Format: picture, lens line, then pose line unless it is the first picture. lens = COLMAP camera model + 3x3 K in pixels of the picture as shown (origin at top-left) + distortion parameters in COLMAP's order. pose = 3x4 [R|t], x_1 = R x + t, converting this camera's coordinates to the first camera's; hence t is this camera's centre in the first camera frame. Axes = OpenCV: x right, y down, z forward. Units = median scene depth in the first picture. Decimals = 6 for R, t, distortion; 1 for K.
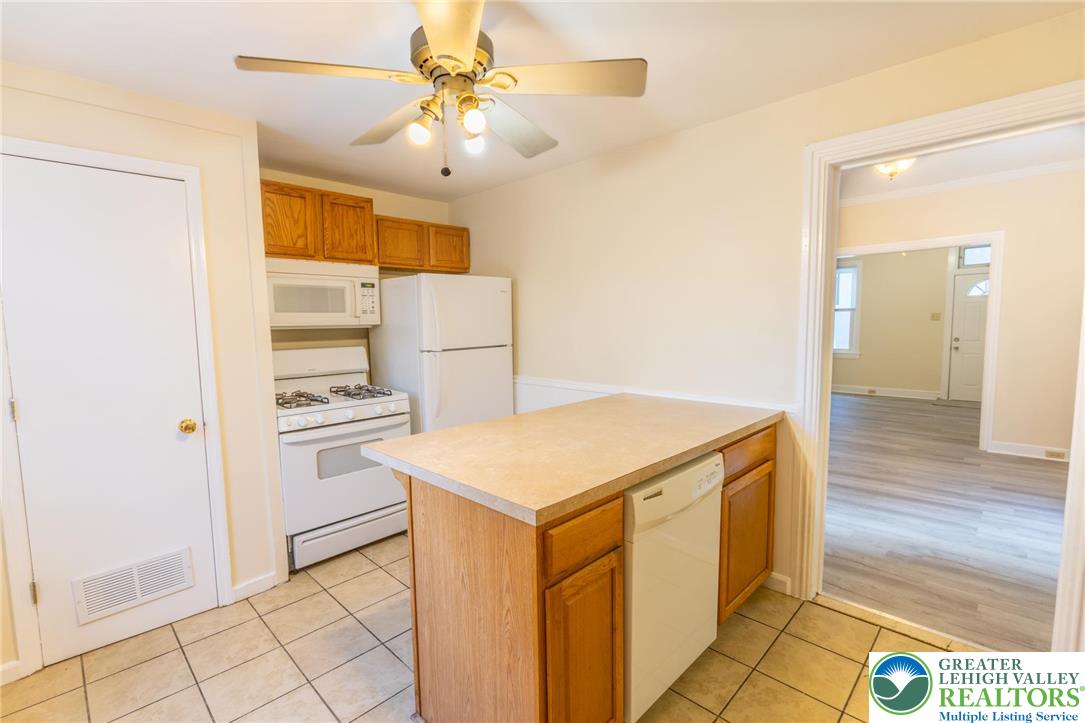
lens RADIAL K [[497.6, 0, 542.5], [0, 497.6, 361.5], [0, 0, 1]] dist [-0.000418, 0.000229]
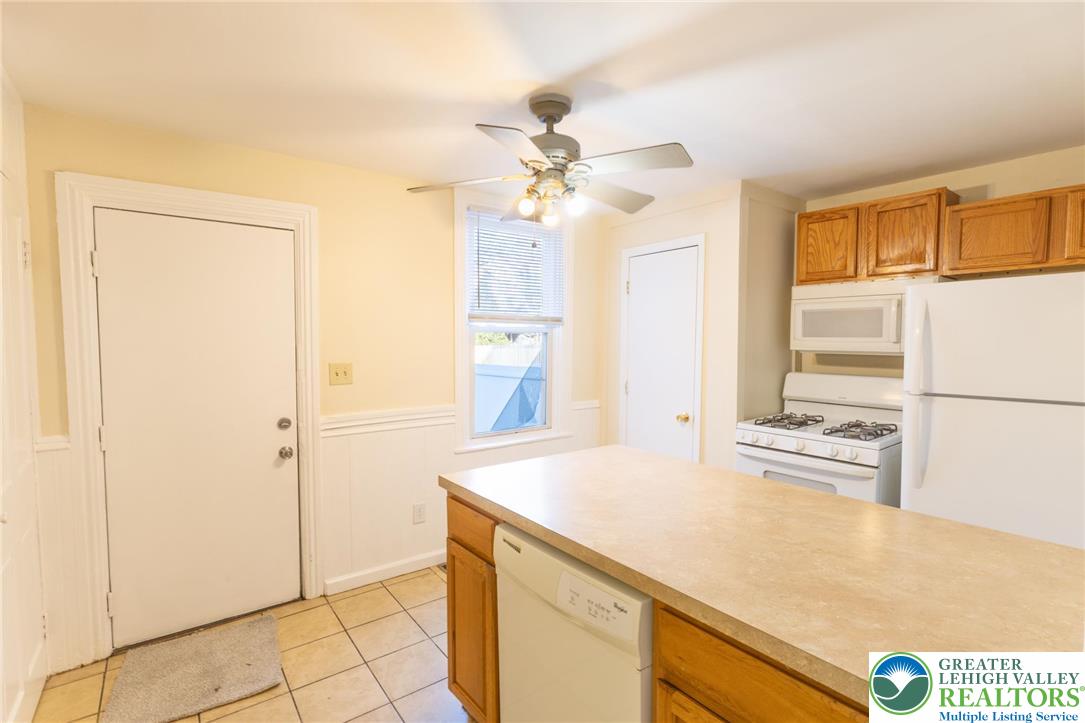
lens RADIAL K [[497.6, 0, 542.5], [0, 497.6, 361.5], [0, 0, 1]] dist [-0.000418, 0.000229]
pose [[-0.136561, 0.060683, -0.988771, 0.798335], [-0.085508, 0.993675, 0.072794, -0.104764], [0.986934, 0.094488, -0.130509, 0.818854]]
